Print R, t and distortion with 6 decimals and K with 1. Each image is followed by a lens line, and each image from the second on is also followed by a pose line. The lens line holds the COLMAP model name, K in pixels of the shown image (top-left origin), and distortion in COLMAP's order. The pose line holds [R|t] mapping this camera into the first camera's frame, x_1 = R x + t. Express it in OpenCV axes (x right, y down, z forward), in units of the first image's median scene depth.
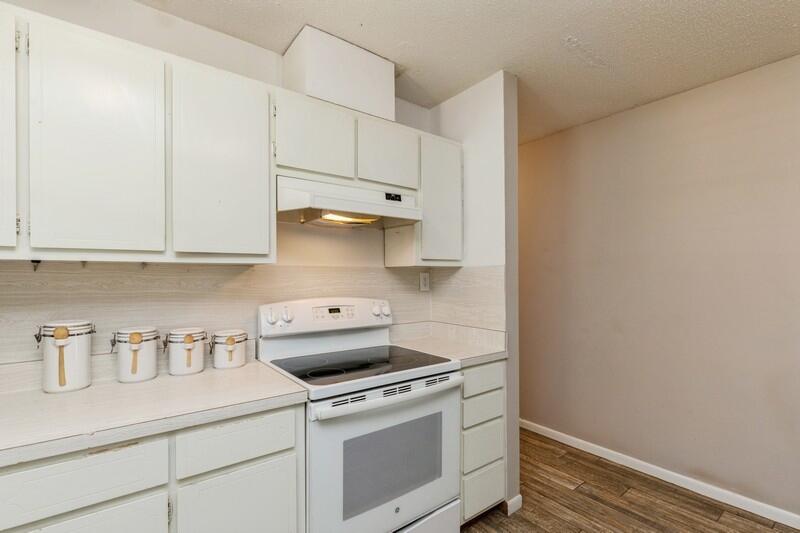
lens RADIAL K [[399.1, 0, 399.6], [0, 399.1, 270.7], [0, 0, 1]] dist [-0.002142, -0.000116]
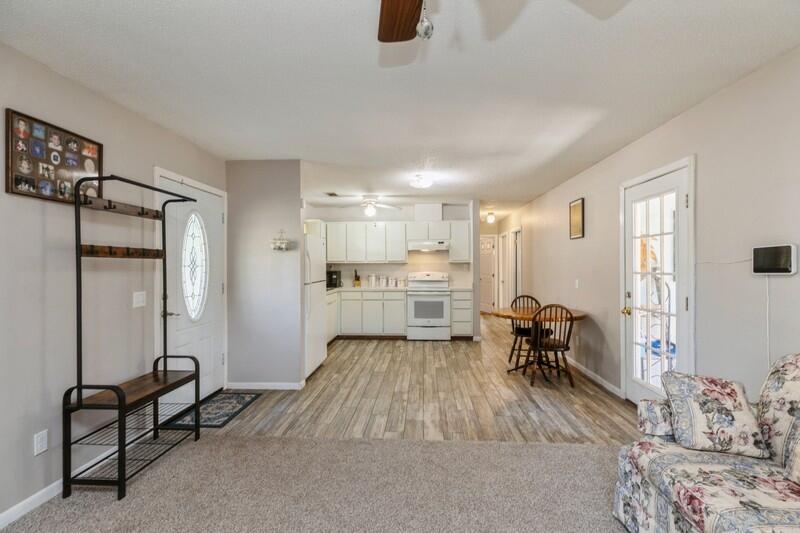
lens RADIAL K [[362.9, 0, 400.0], [0, 362.9, 264.6], [0, 0, 1]] dist [0.012339, -0.001938]
pose [[0.735616, -0.000470, -0.677399, 2.007210], [0.002099, 0.999997, 0.001585, -0.000399], [0.677396, -0.002588, 0.735614, -1.704849]]
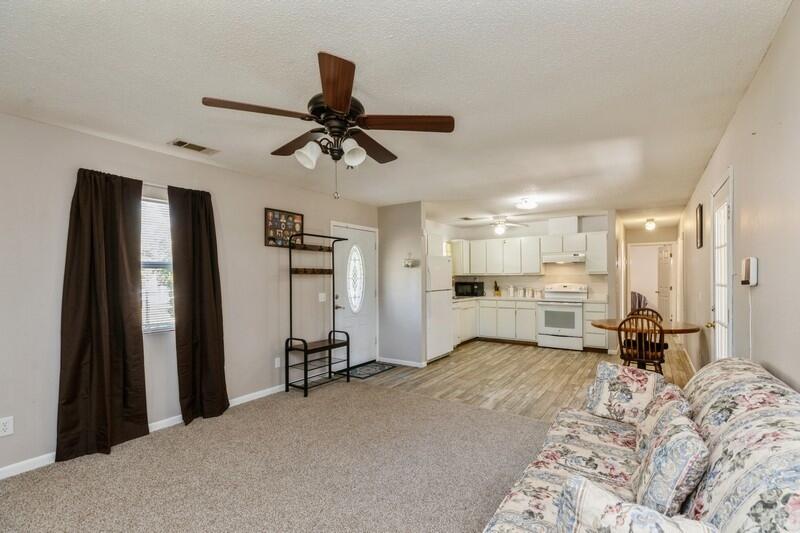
lens RADIAL K [[362.9, 0, 400.0], [0, 362.9, 273.8], [0, 0, 1]] dist [0.012339, -0.001938]
pose [[0.272363, -0.009625, -0.962146, 2.873688], [0.008004, 0.999938, -0.007737, -0.005011], [0.962161, -0.005594, 0.272424, -1.507487]]
